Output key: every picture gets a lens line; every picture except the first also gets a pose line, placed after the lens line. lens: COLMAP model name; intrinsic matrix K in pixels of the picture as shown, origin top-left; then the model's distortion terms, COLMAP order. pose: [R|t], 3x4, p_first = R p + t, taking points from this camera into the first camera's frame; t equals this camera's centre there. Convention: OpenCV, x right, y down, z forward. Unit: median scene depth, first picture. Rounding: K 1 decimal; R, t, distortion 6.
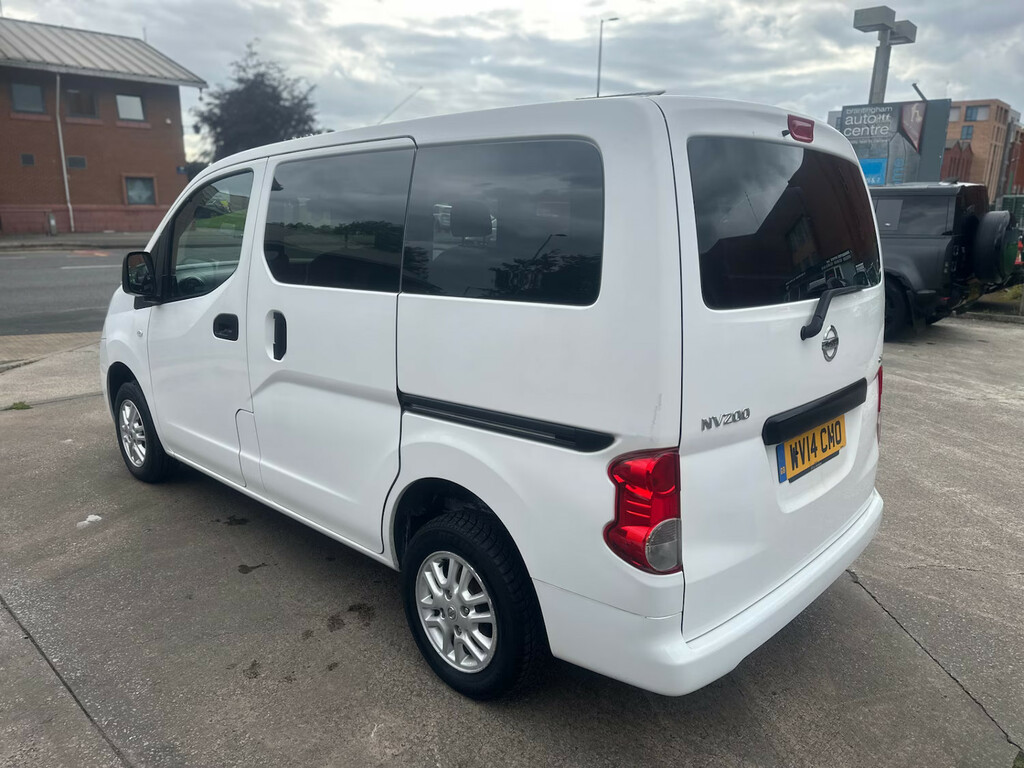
lens RADIAL K [[723.9, 0, 524.6], [0, 723.9, 389.2], [0, 0, 1]] dist [0.071473, -0.081752]
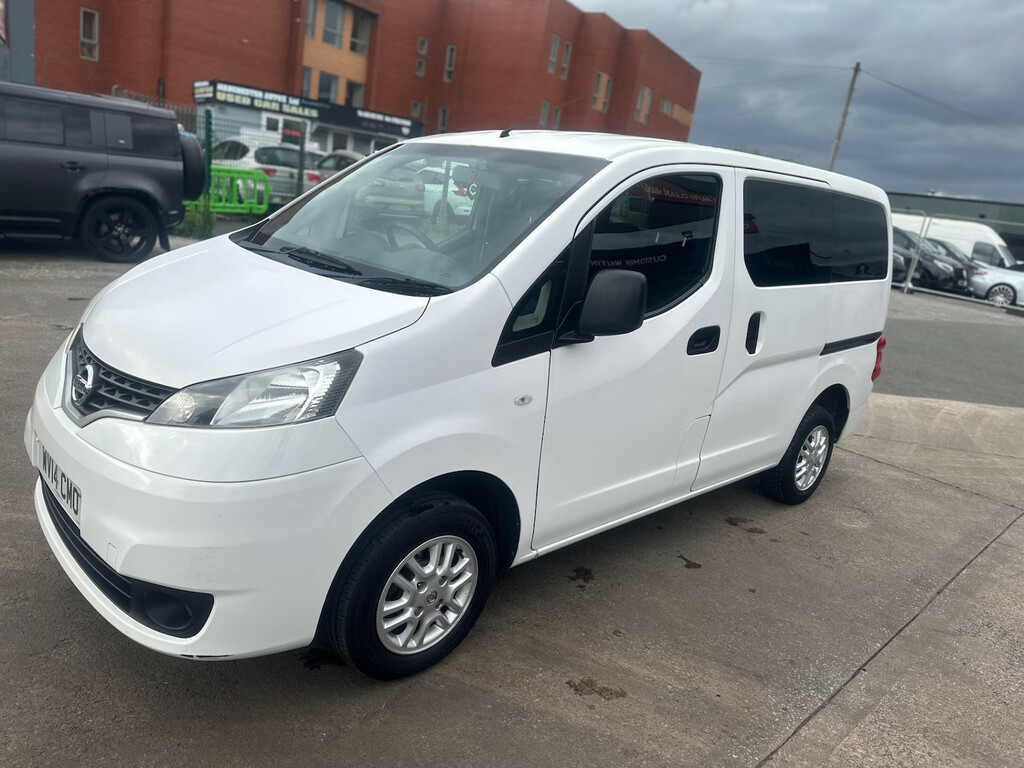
lens RADIAL K [[723.9, 0, 510.3], [0, 723.9, 389.1], [0, 0, 1]] dist [0.071473, -0.081752]
pose [[0.057382, -0.269372, 0.961325, -1.525738], [0.104175, 0.959271, 0.262578, -0.338322], [-0.992902, 0.085079, 0.083106, 1.322820]]
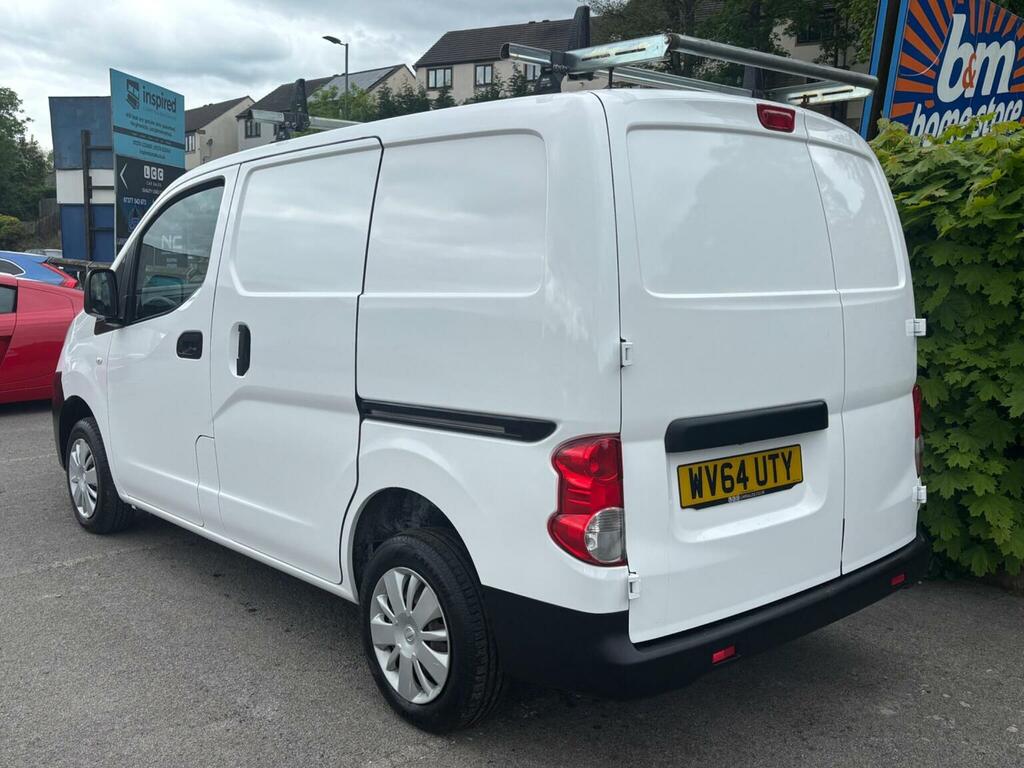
lens RADIAL K [[981.0, 0, 519.6], [0, 981.0, 377.3], [0, 0, 1]] dist [0.068332, 0.000000]
pose [[0.996461, 0.002773, -0.084007, 0.121236], [-0.012120, 0.993751, -0.110961, 0.098317], [0.083174, 0.111587, 0.990268, -0.211830]]
